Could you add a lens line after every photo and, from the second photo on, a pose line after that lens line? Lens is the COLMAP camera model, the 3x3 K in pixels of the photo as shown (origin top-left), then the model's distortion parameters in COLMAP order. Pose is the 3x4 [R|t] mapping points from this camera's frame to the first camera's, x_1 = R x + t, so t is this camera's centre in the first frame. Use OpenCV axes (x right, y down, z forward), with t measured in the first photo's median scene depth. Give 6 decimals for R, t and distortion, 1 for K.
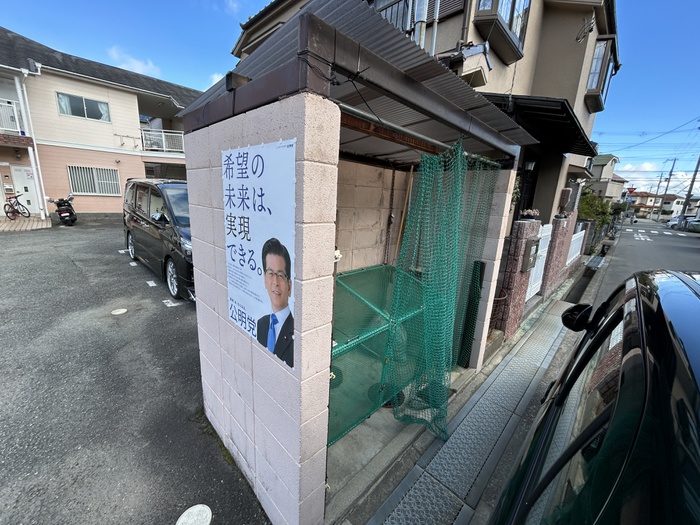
lens RADIAL K [[283.0, 0, 348.9], [0, 283.0, 262.6], [0, 0, 1]] dist [0.000736, -0.000257]
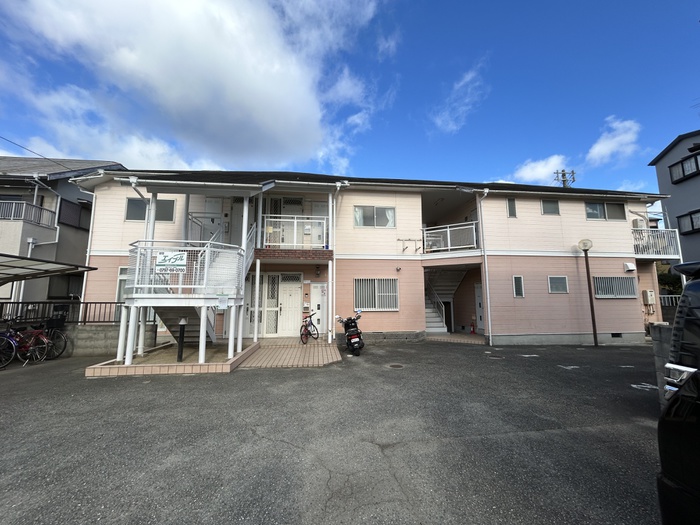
lens RADIAL K [[283.0, 0, 348.6], [0, 283.0, 262.8], [0, 0, 1]] dist [0.000736, -0.000257]
pose [[0.775369, -0.129323, -0.618125, -0.507763], [-0.102044, 0.940287, -0.324728, -0.112424], [0.623210, 0.314860, 0.715872, 0.381032]]
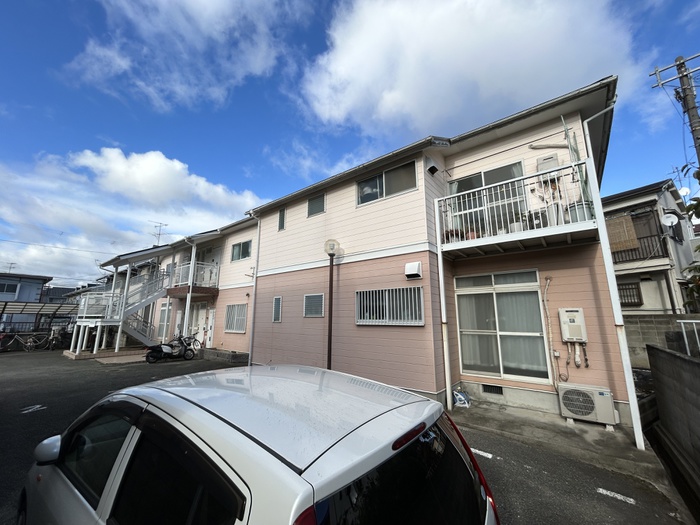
lens RADIAL K [[283.0, 0, 346.0], [0, 283.0, 261.5], [0, 0, 1]] dist [0.000736, -0.000257]
pose [[0.099544, -0.242440, -0.965046, 0.146810], [-0.217946, 0.941000, -0.258880, -0.355582], [0.970871, 0.236098, 0.040832, 1.517460]]
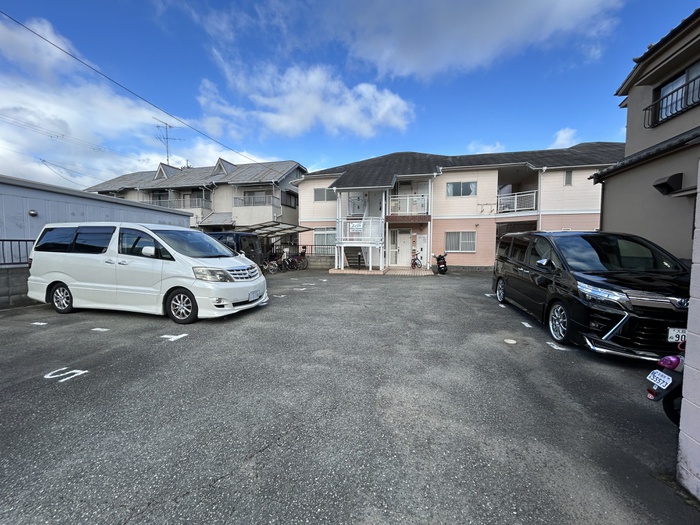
lens RADIAL K [[283.0, 0, 348.7], [0, 283.0, 263.0], [0, 0, 1]] dist [0.000736, -0.000257]
pose [[0.514112, 0.001729, -0.857721, -0.057151], [-0.172575, 0.979756, -0.101466, 0.031670], [0.840182, 0.200186, 0.504003, -0.067534]]
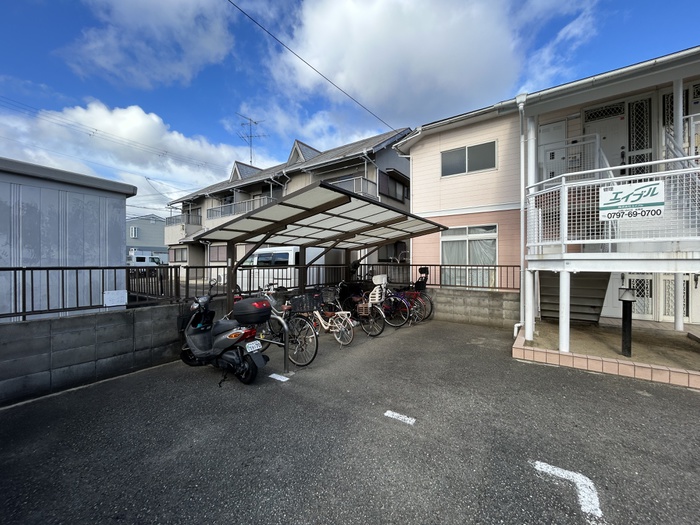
lens RADIAL K [[283.0, 0, 348.3], [0, 283.0, 262.4], [0, 0, 1]] dist [0.000736, -0.000257]
pose [[0.160783, -0.047973, -0.985823, -0.840130], [-0.211241, 0.974001, -0.081850, -0.087512], [0.964119, 0.221406, 0.146469, 0.203134]]
